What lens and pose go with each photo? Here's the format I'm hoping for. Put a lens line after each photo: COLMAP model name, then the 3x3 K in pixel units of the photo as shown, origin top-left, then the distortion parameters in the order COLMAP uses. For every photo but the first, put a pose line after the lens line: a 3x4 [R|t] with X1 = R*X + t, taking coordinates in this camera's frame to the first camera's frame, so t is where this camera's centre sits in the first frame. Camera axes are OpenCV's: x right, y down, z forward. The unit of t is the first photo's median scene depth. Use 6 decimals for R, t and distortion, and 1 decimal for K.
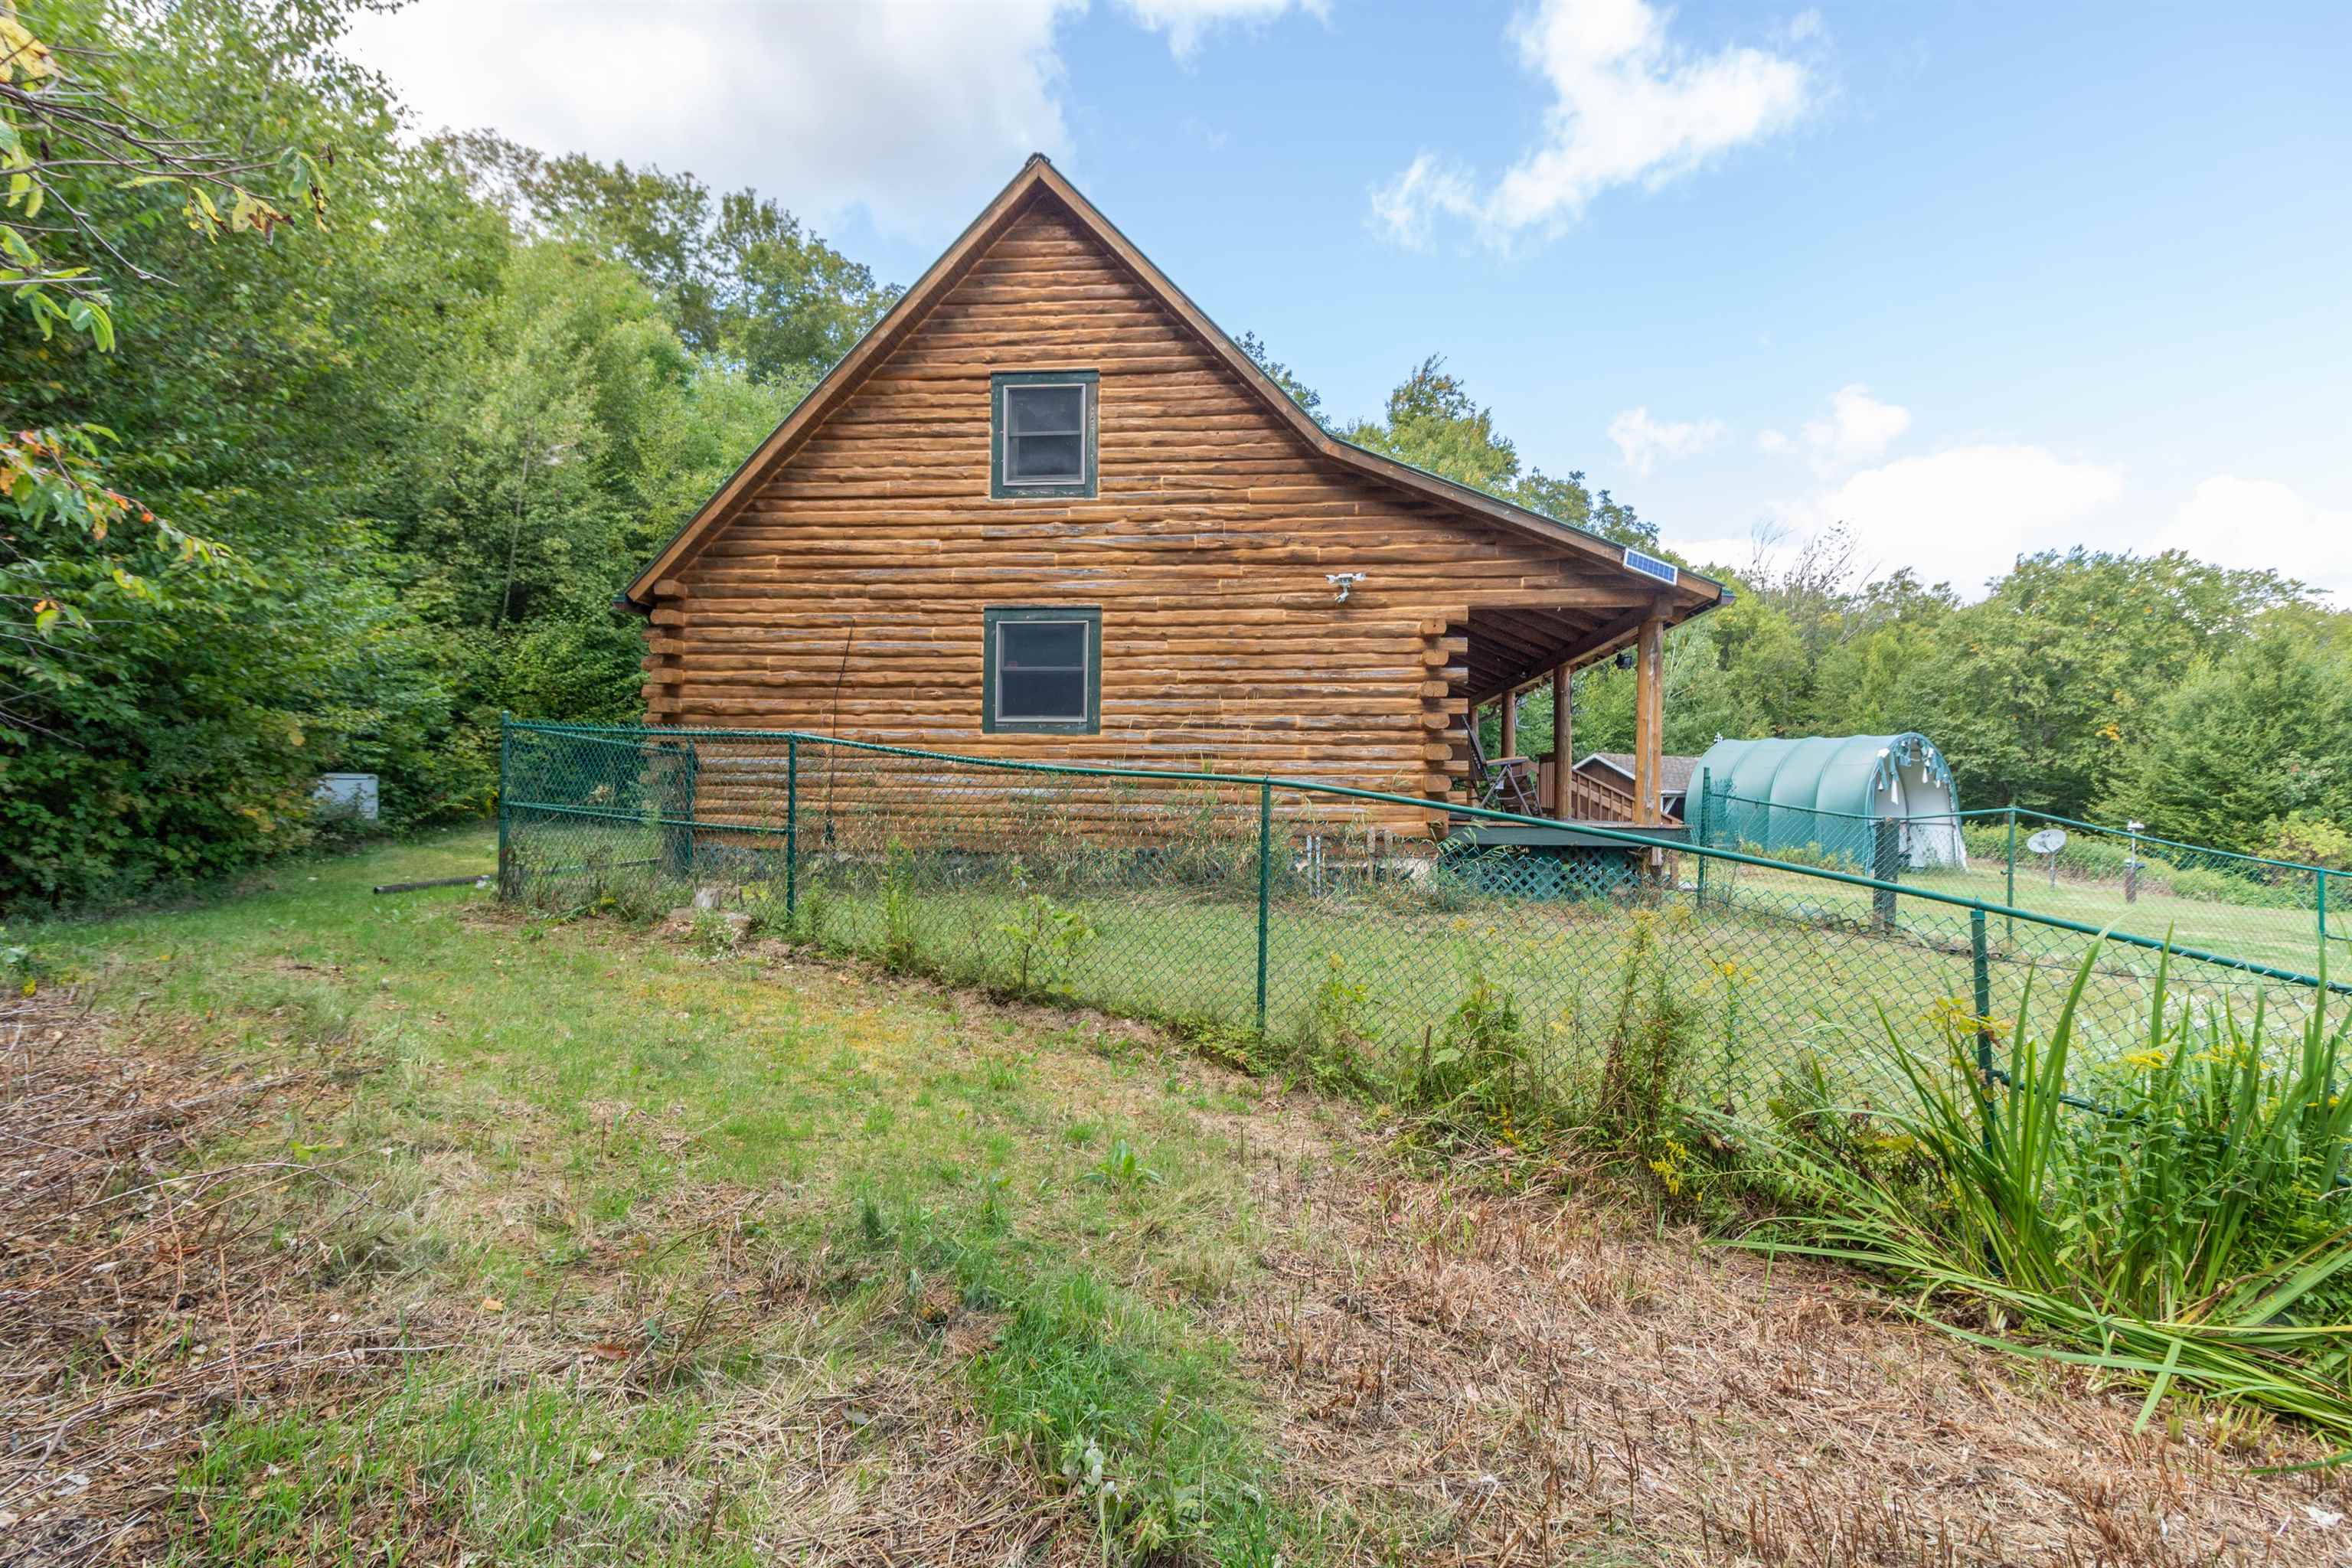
lens RADIAL K [[1081.7, 0, 1187.1], [0, 1081.7, 792.2], [0, 0, 1]] dist [0.004038, -0.000456]
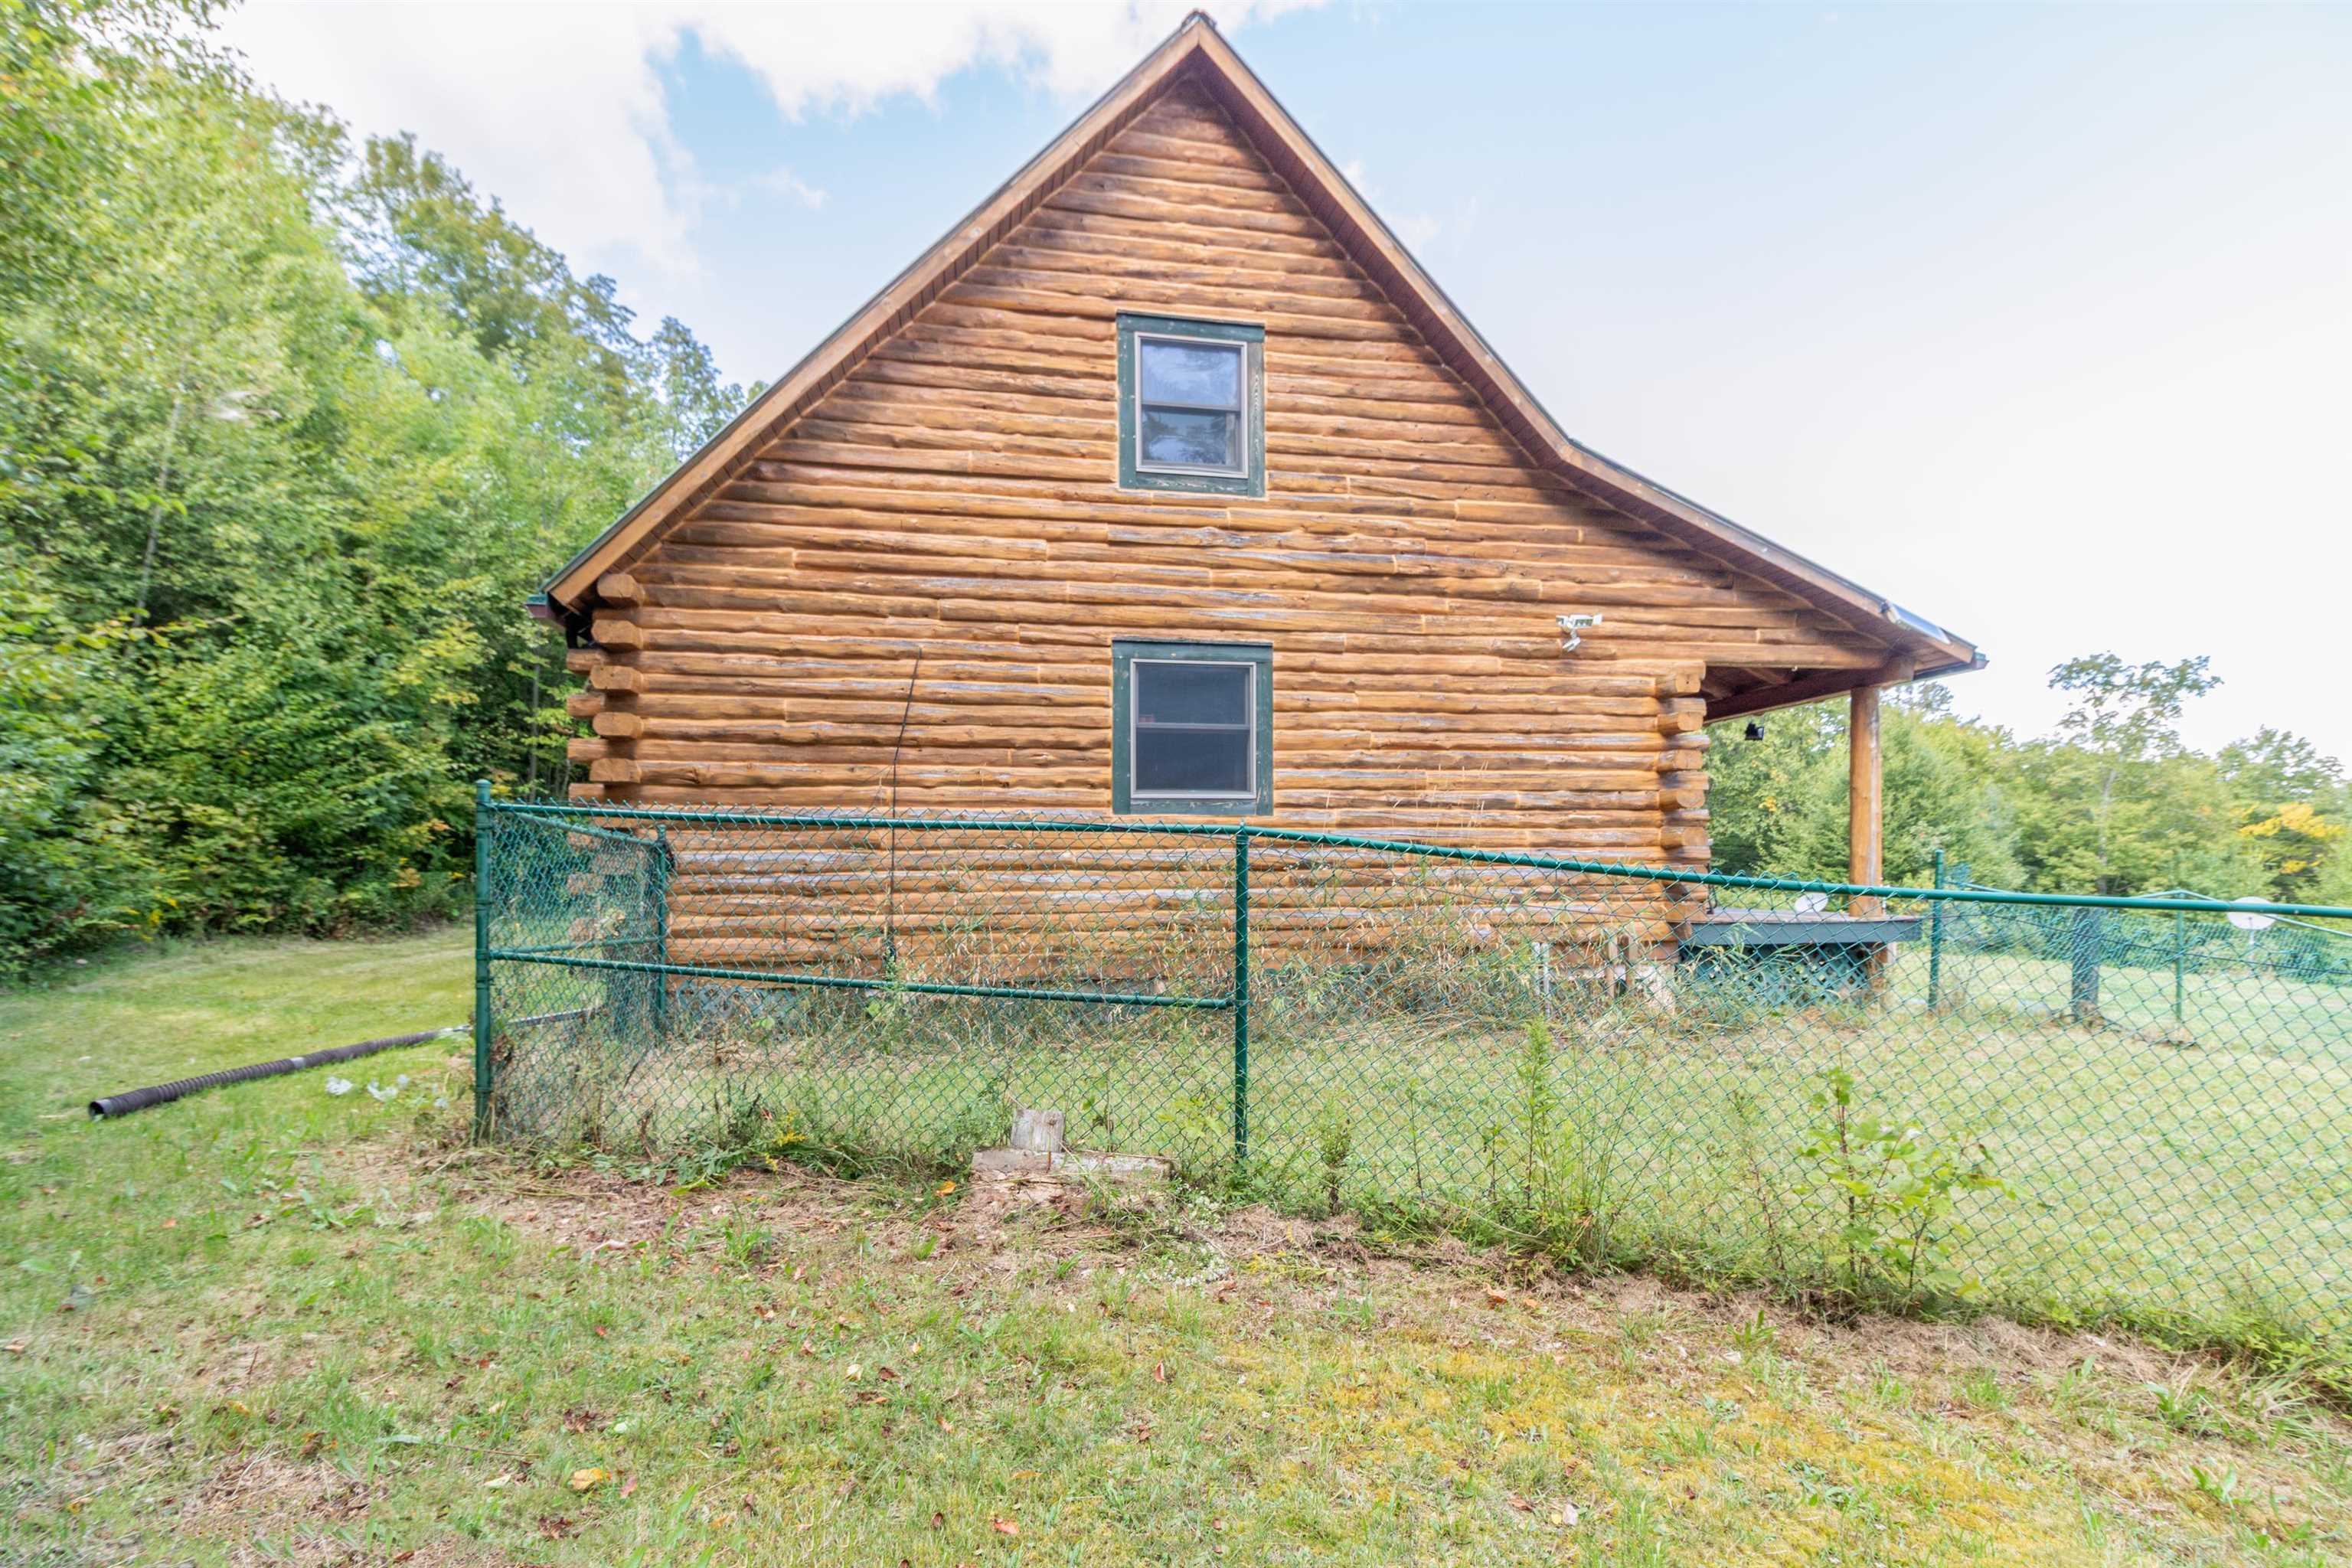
lens RADIAL K [[1081.7, 0, 1217.1], [0, 1081.7, 864.5], [0, 0, 1]] dist [0.004038, -0.000456]
pose [[0.960231, -0.014812, 0.278814, -0.321896], [0.014326, 0.999890, 0.003781, -0.022631], [-0.278840, 0.000363, 0.960338, 0.289811]]
